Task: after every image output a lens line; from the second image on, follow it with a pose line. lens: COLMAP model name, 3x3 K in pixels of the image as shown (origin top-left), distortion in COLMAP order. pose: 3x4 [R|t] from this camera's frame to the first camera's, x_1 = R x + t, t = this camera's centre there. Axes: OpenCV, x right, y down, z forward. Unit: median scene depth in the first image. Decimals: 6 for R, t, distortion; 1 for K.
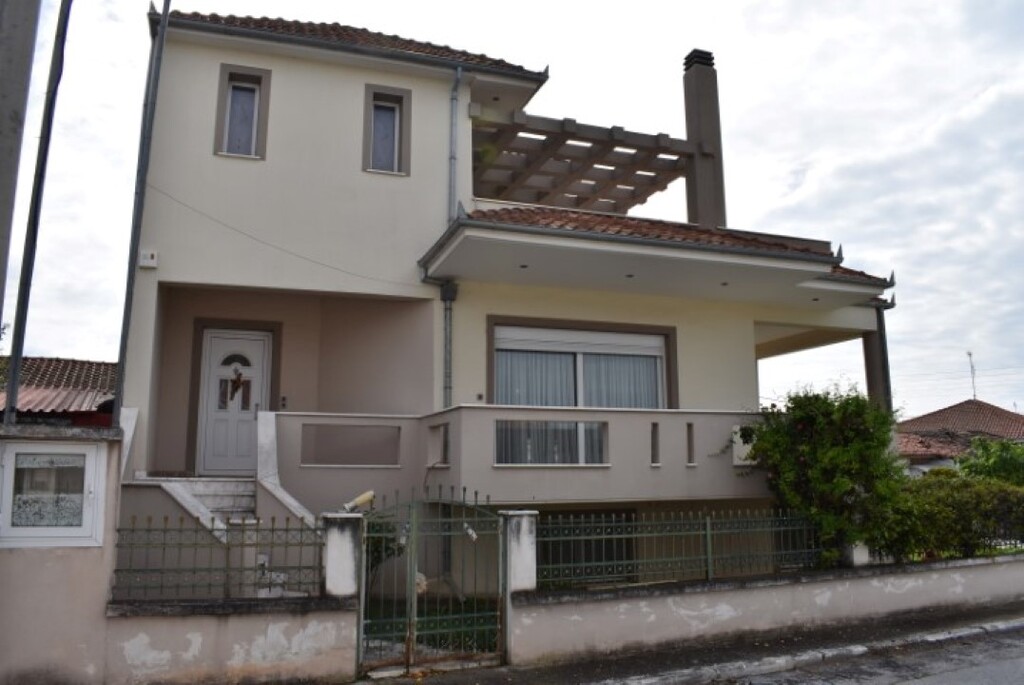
lens RADIAL K [[792.6, 0, 510.8], [0, 792.6, 337.8], [0, 0, 1]] dist [-0.101487, 0.018774]
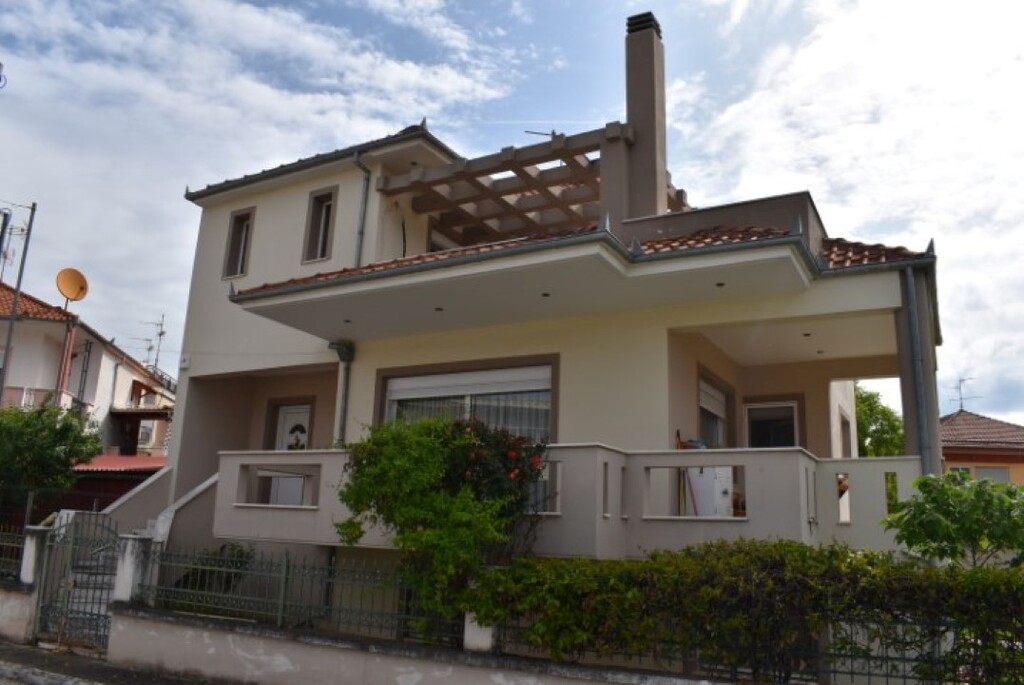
lens RADIAL K [[792.6, 0, 510.8], [0, 792.6, 337.8], [0, 0, 1]] dist [-0.101487, 0.018774]
pose [[0.656024, -0.157469, -0.738130, 1.066846], [0.088642, 0.987299, -0.131844, 0.103347], [0.749516, 0.021064, 0.661651, 0.526454]]
